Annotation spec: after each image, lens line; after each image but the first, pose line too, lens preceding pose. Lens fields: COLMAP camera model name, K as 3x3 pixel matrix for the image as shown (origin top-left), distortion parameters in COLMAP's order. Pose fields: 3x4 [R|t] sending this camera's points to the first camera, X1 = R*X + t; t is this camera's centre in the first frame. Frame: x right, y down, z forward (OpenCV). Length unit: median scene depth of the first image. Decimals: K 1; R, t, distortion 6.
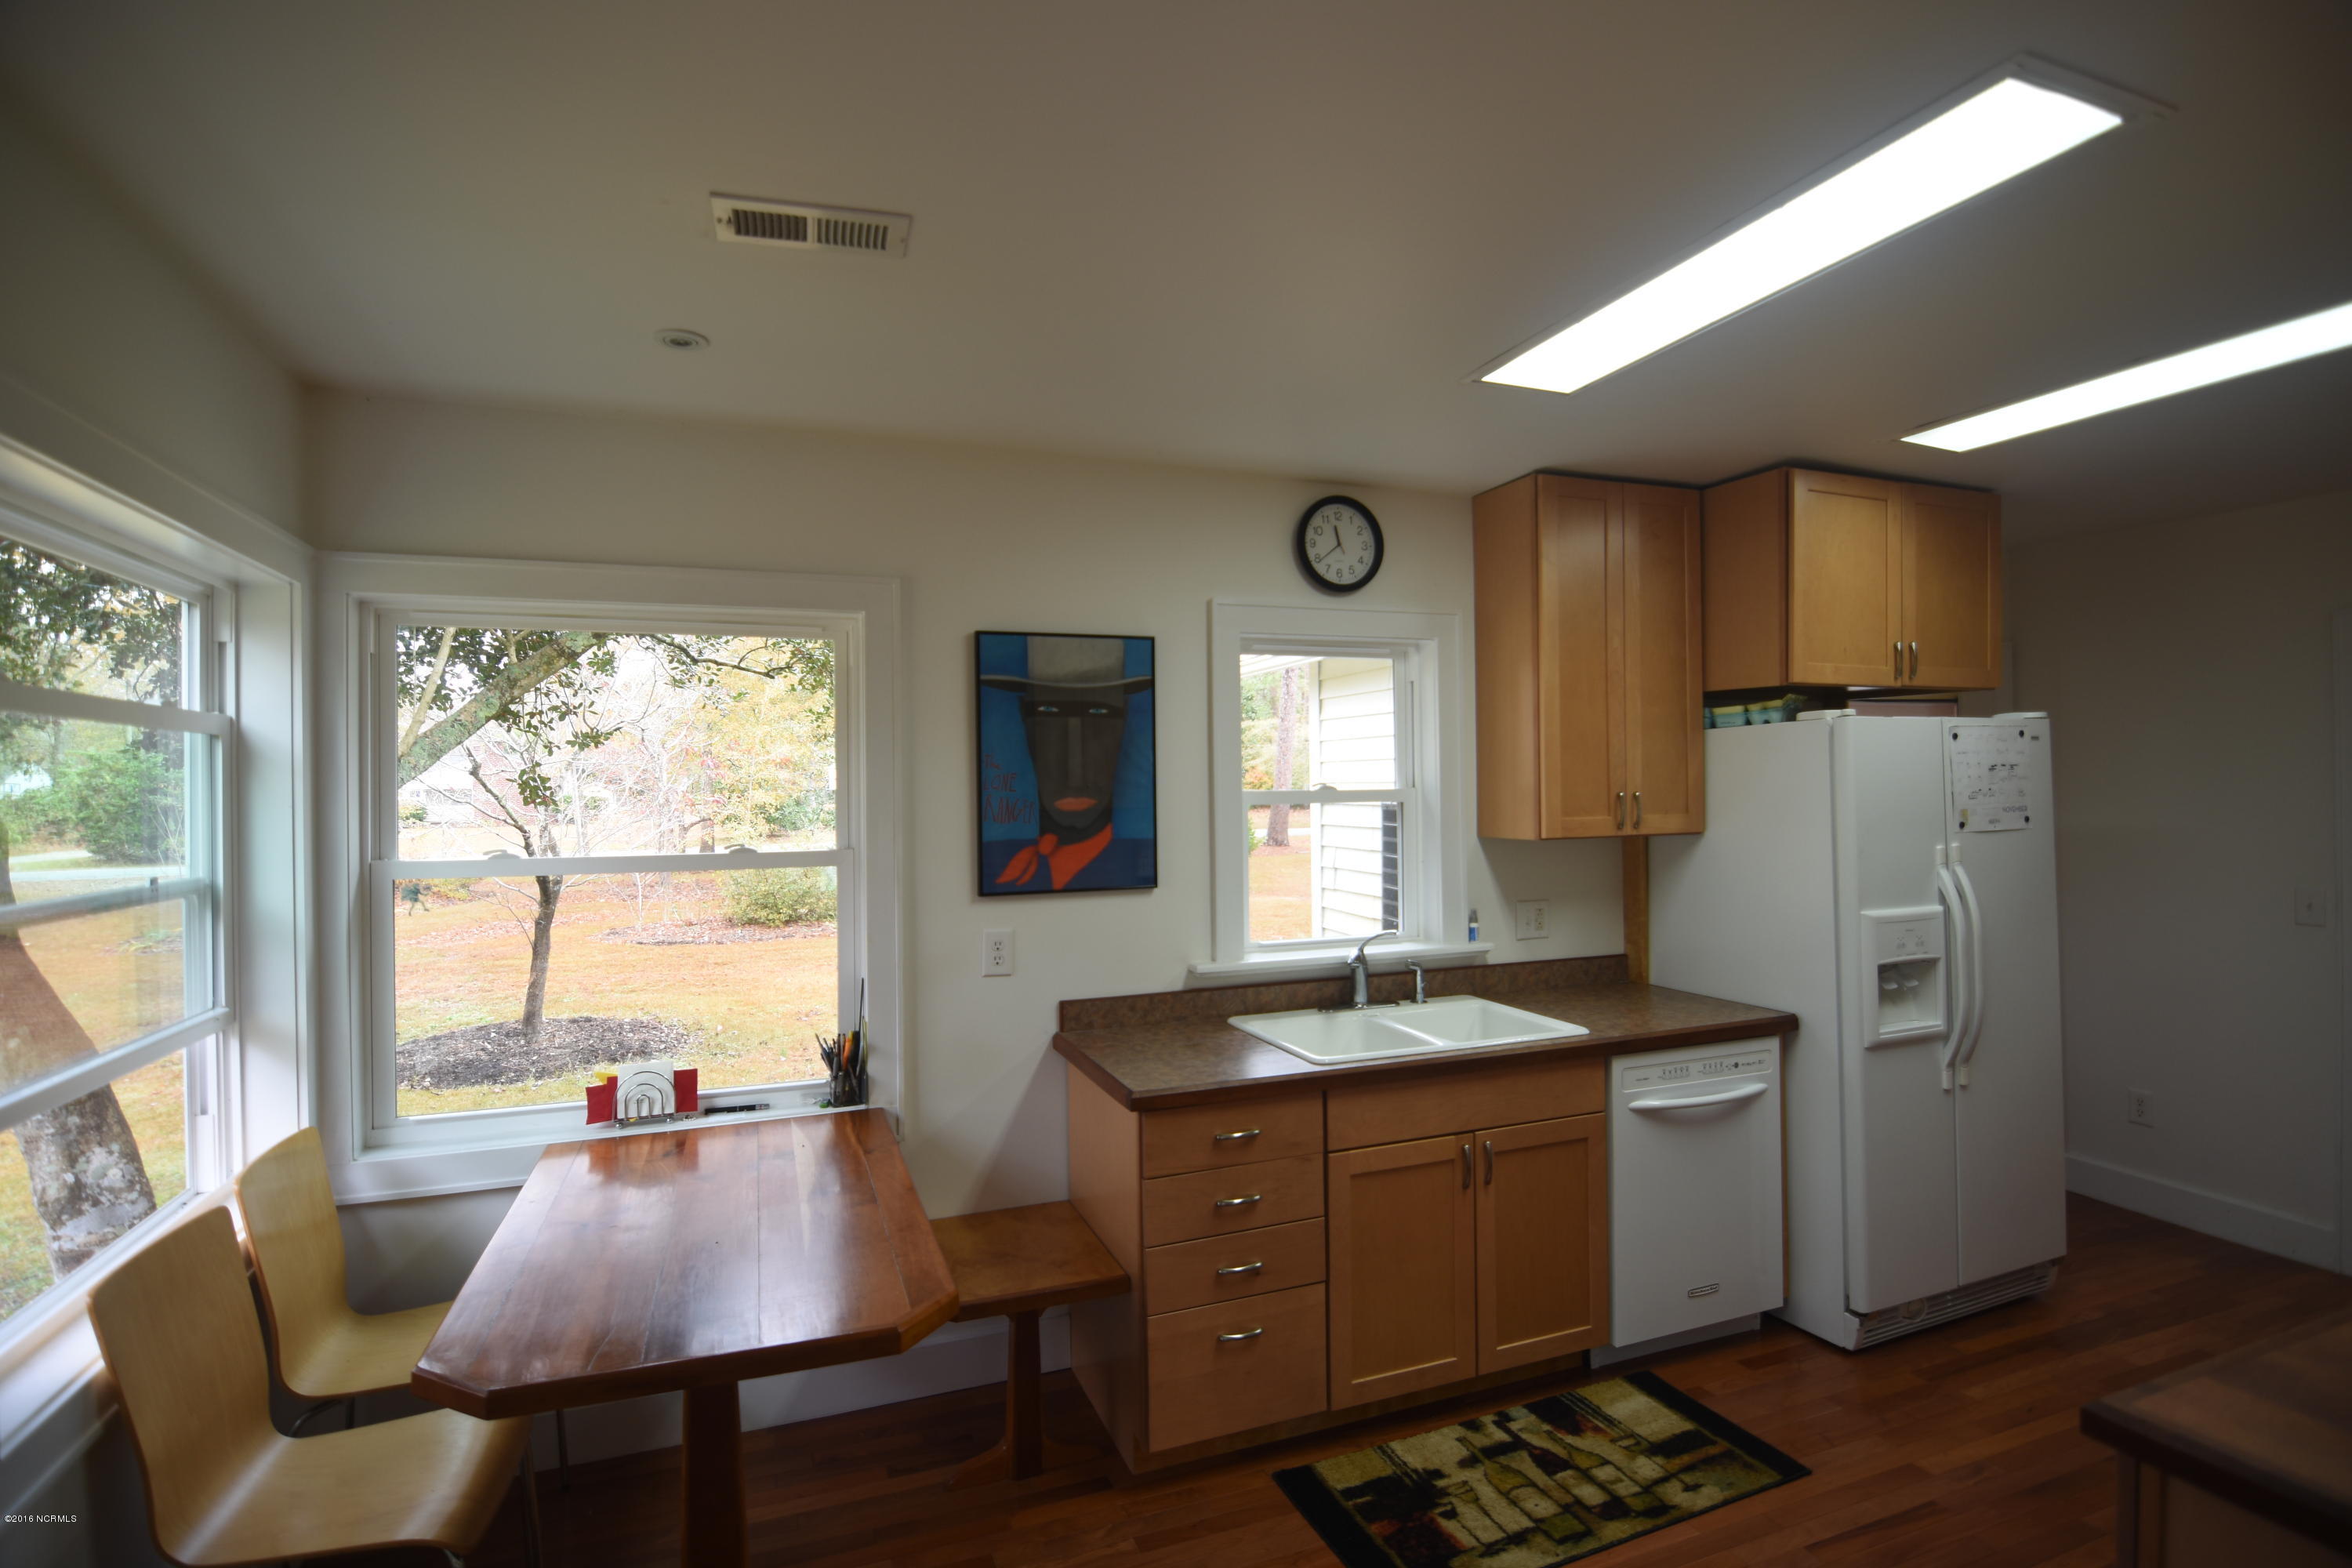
lens RADIAL K [[1131.7, 0, 1172.4], [0, 1131.7, 781.2], [0, 0, 1]] dist [-0.003380, -0.014179]
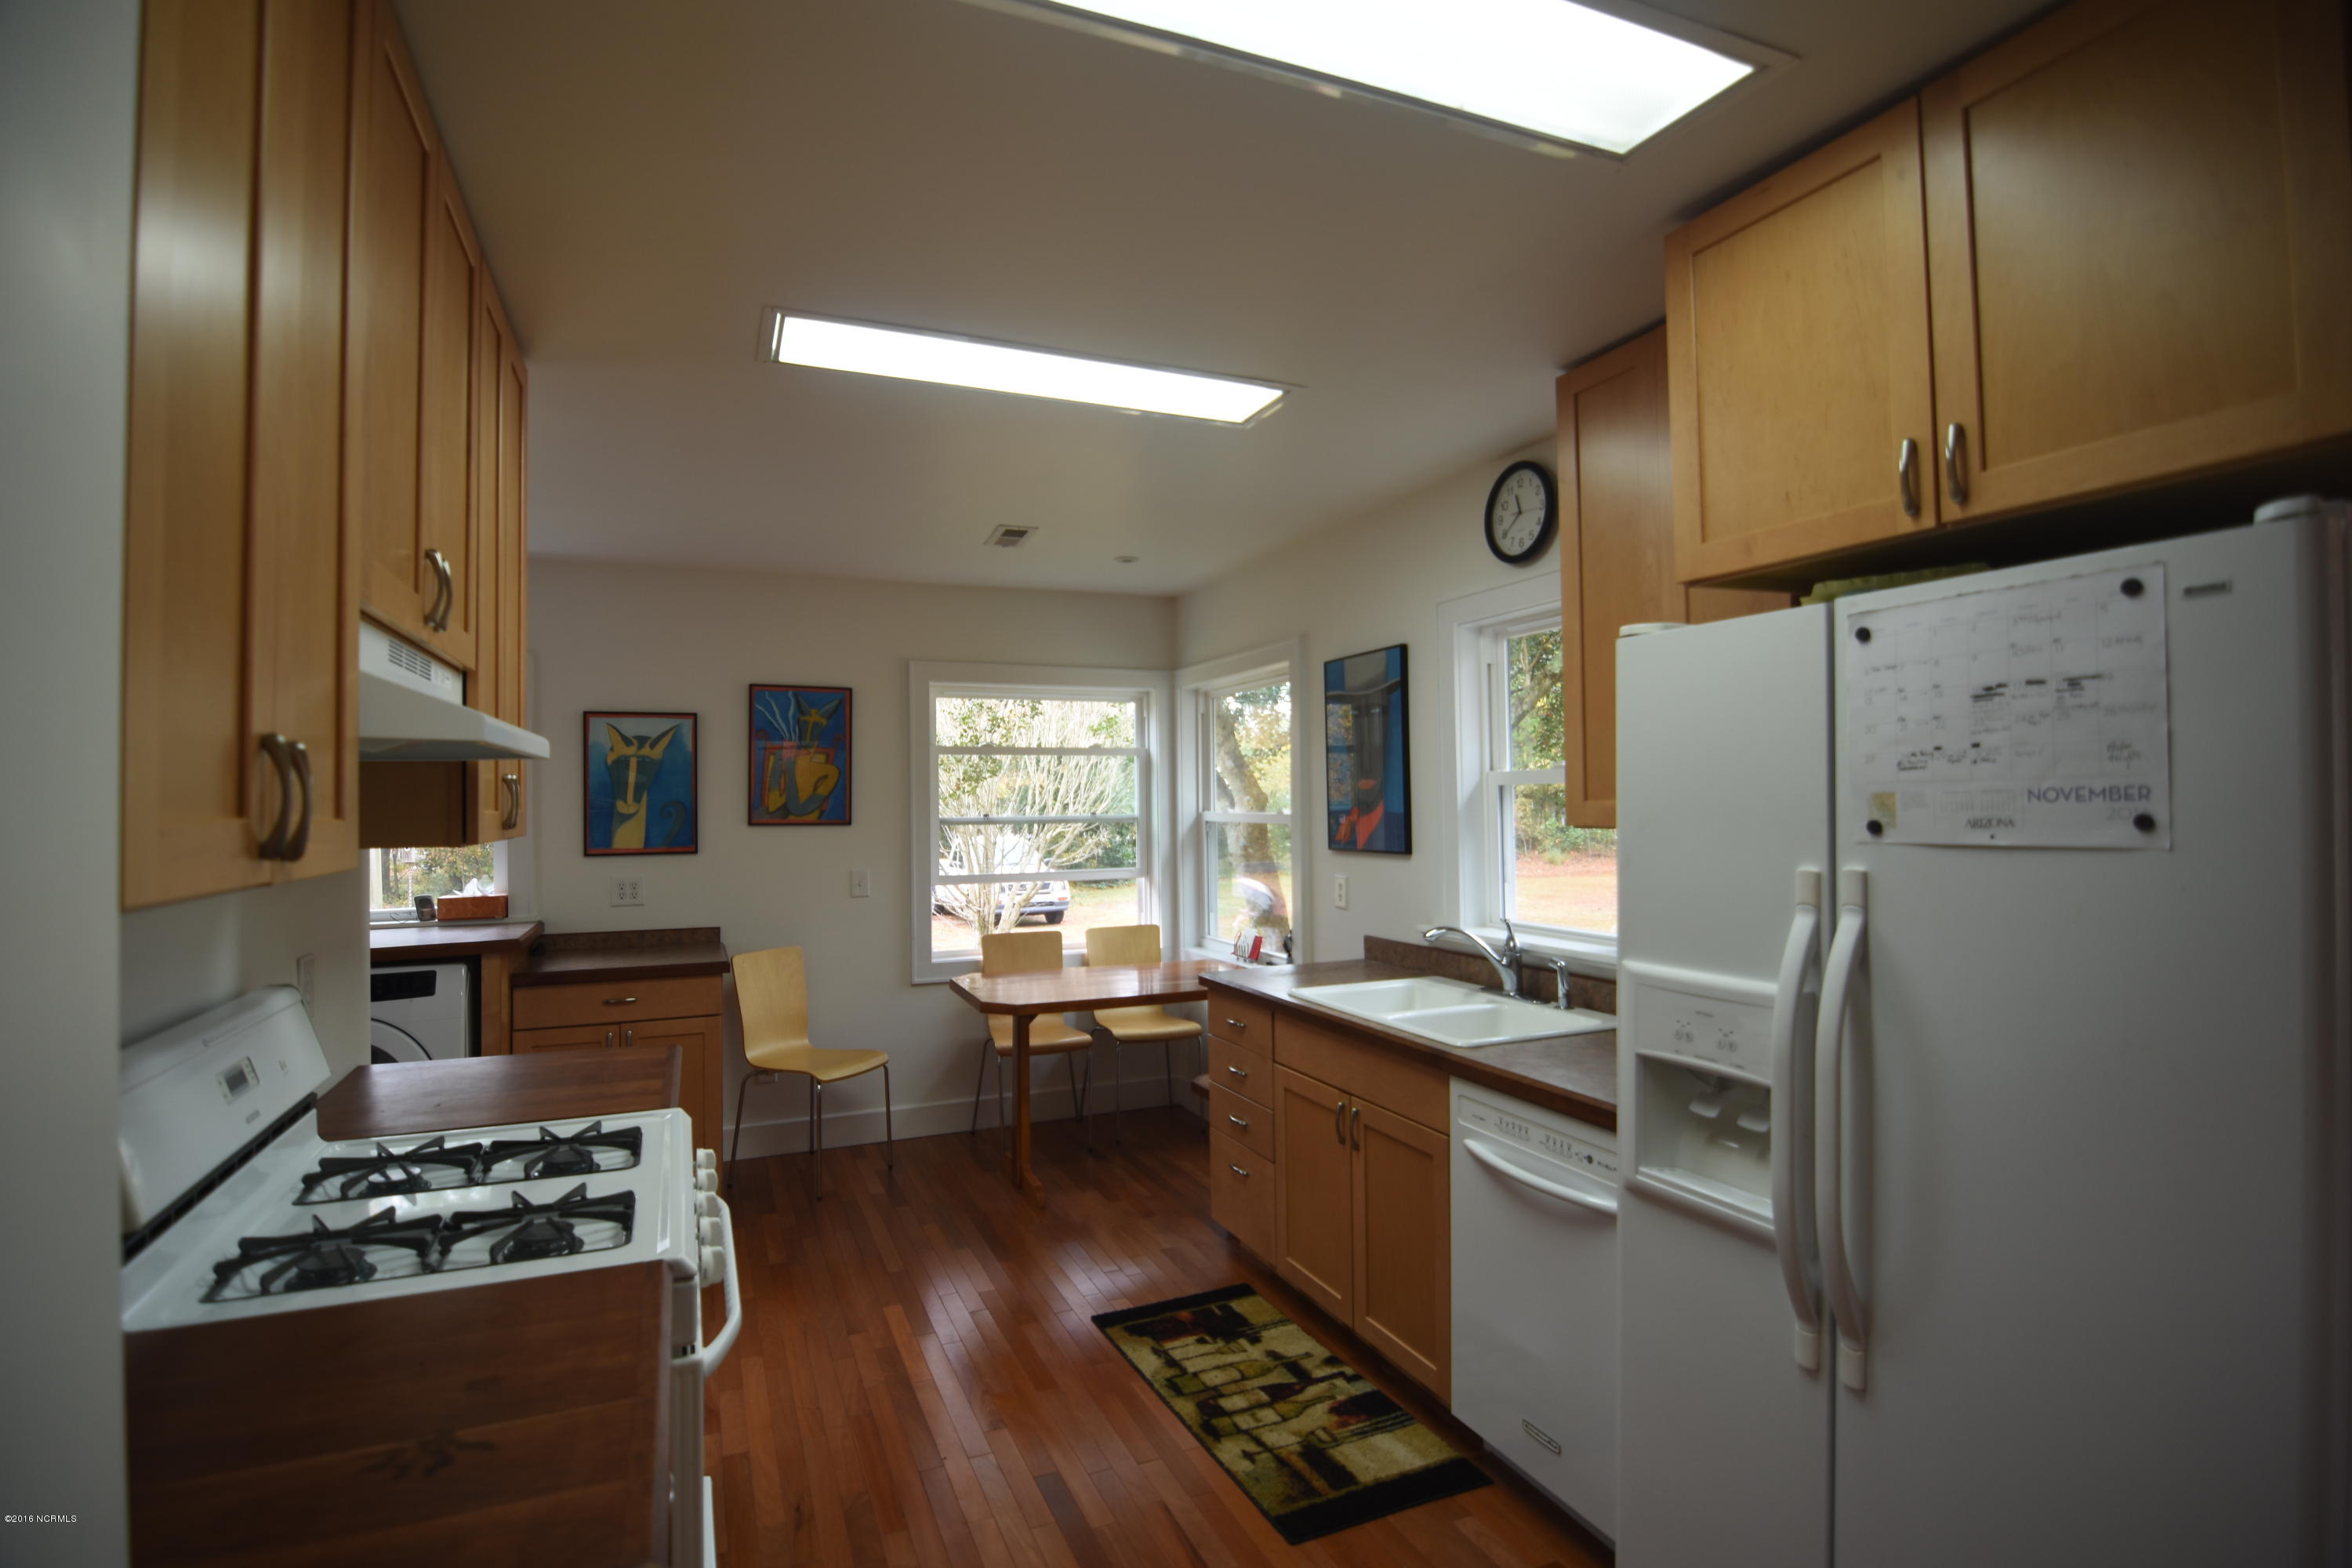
lens RADIAL K [[1139.4, 0, 1176.0], [0, 1139.4, 784.0], [0, 0, 1]] dist [-0.000841, 0.000023]
pose [[0.039039, -0.001751, -0.999236, 1.203710], [0.017958, 0.999838, -0.001051, 0.017441], [0.999076, -0.017903, 0.039065, 0.731500]]
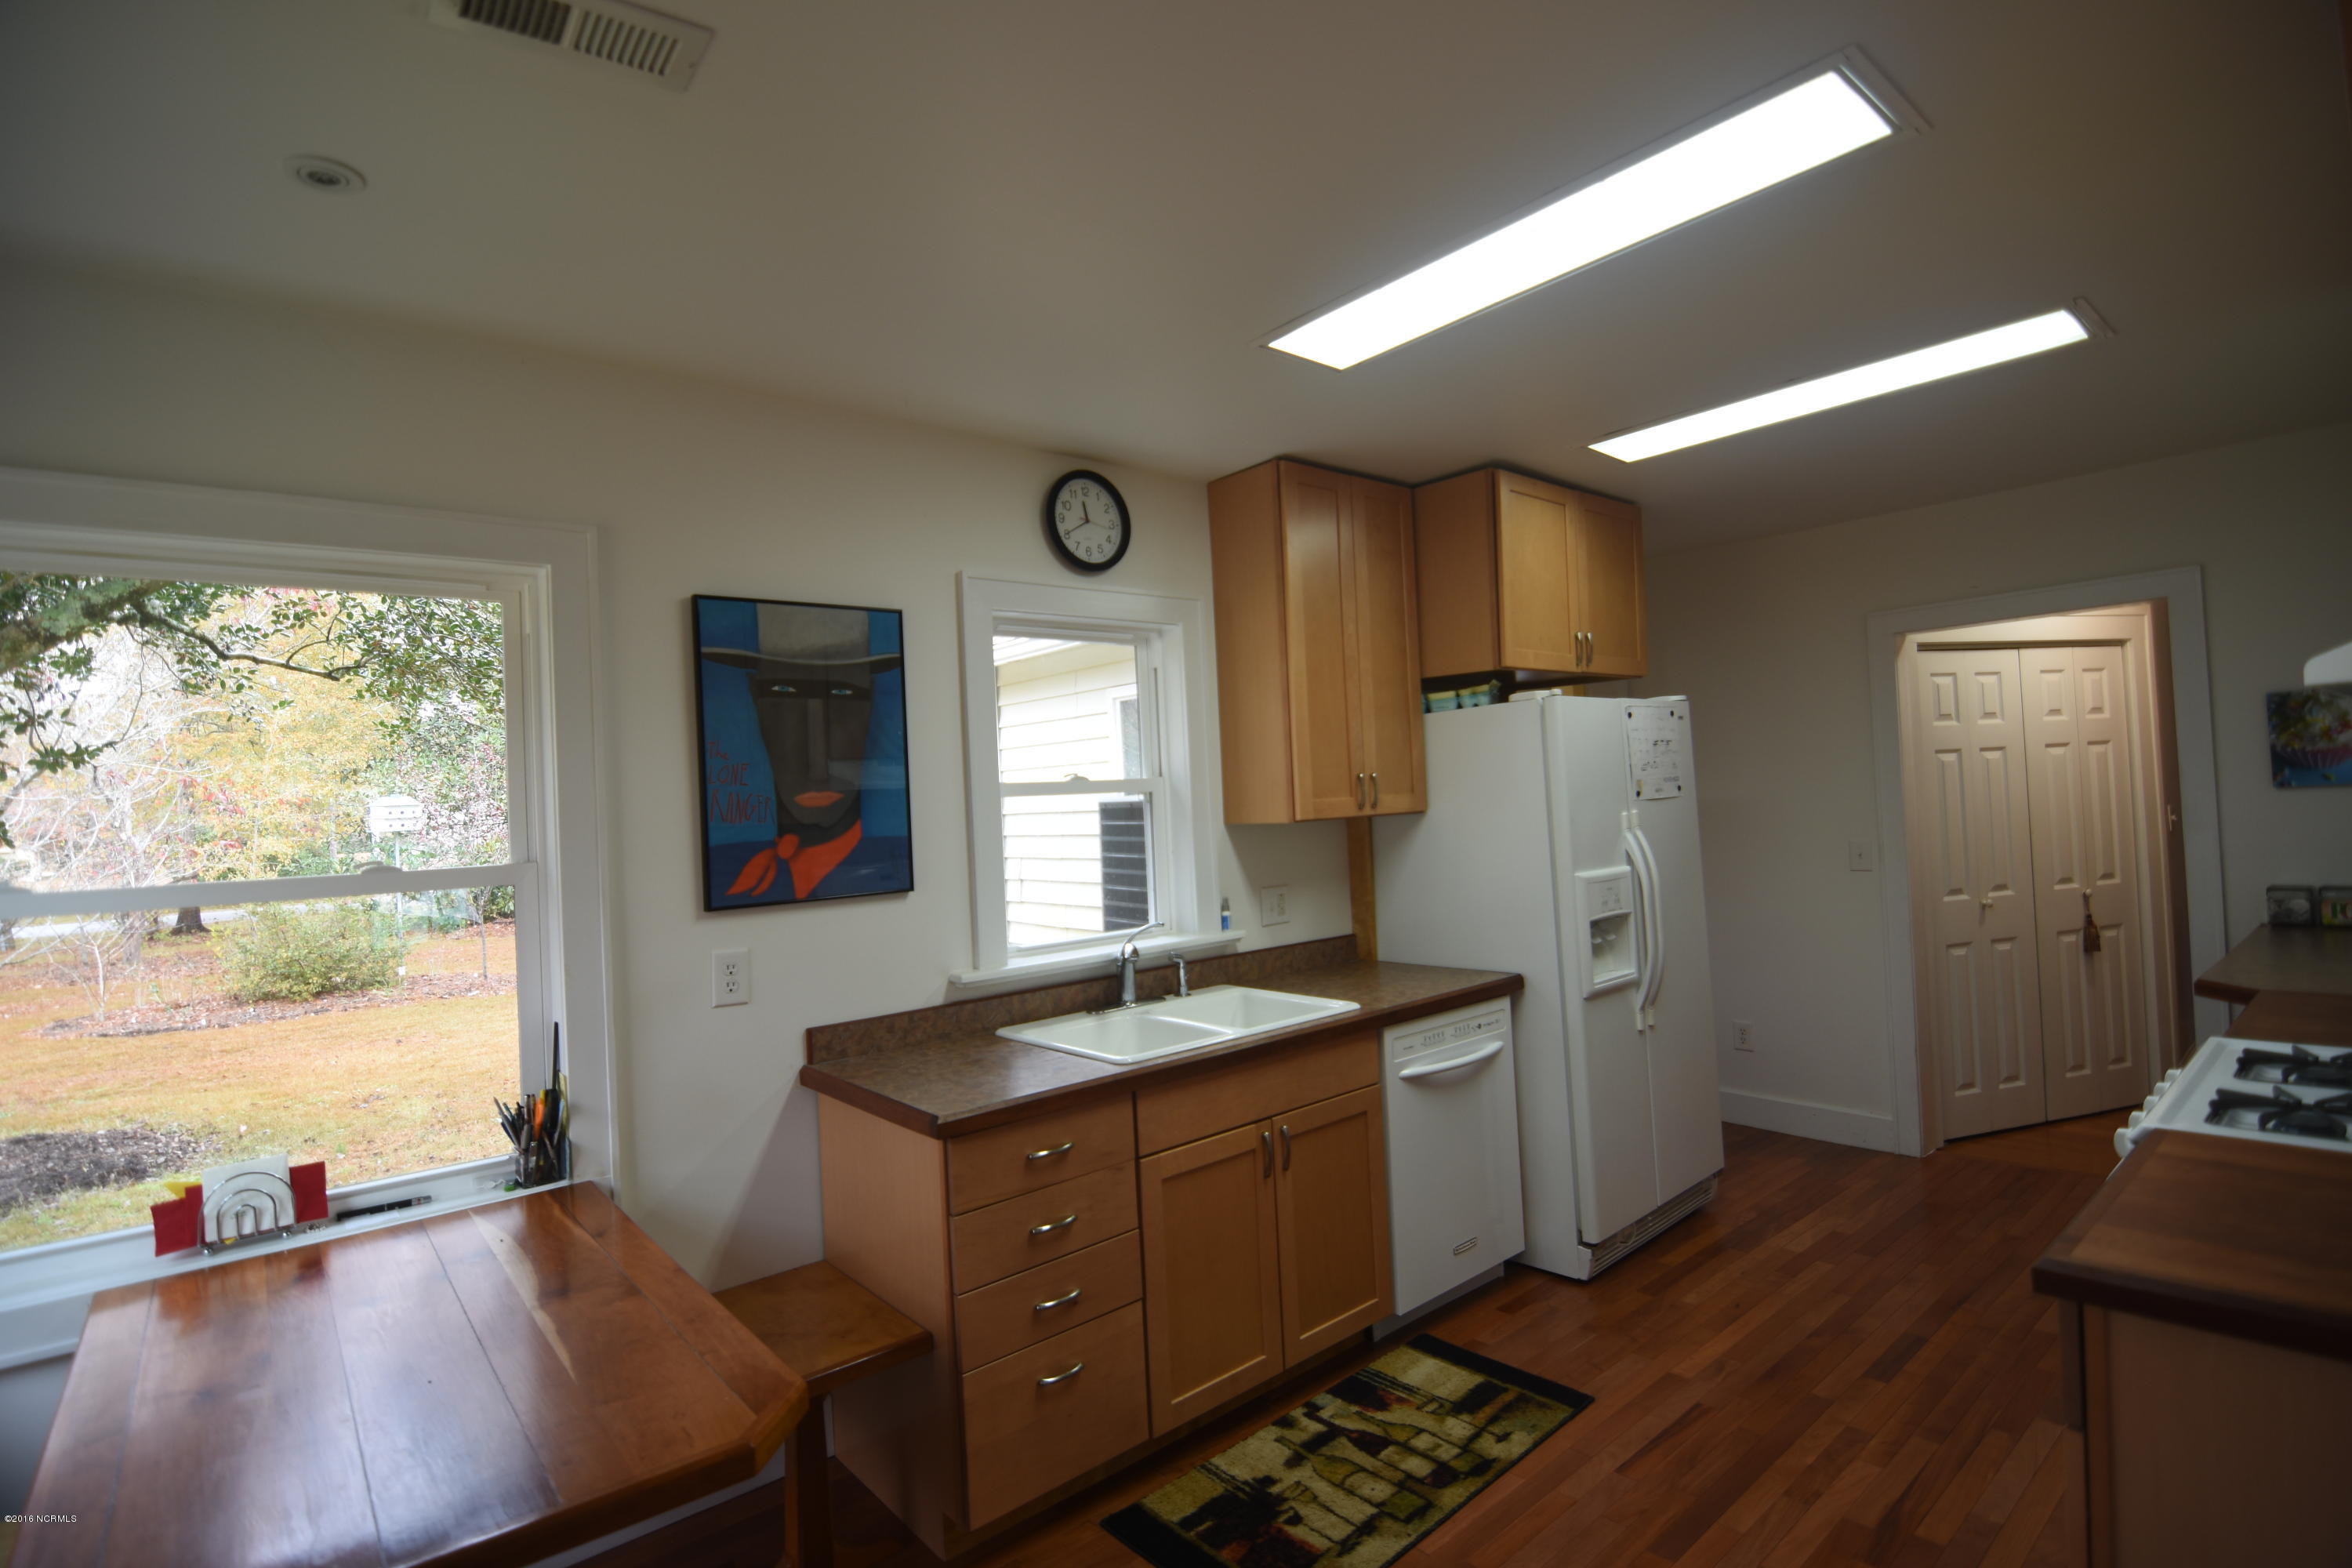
lens RADIAL K [[1131.7, 0, 1172.4], [0, 1131.7, 781.2], [0, 0, 1]] dist [-0.003380, -0.014179]
pose [[0.942488, -0.026996, 0.333148, -0.119027], [0.034931, 0.999230, -0.017850, 0.031756], [-0.332410, 0.028460, 0.942706, 0.093017]]
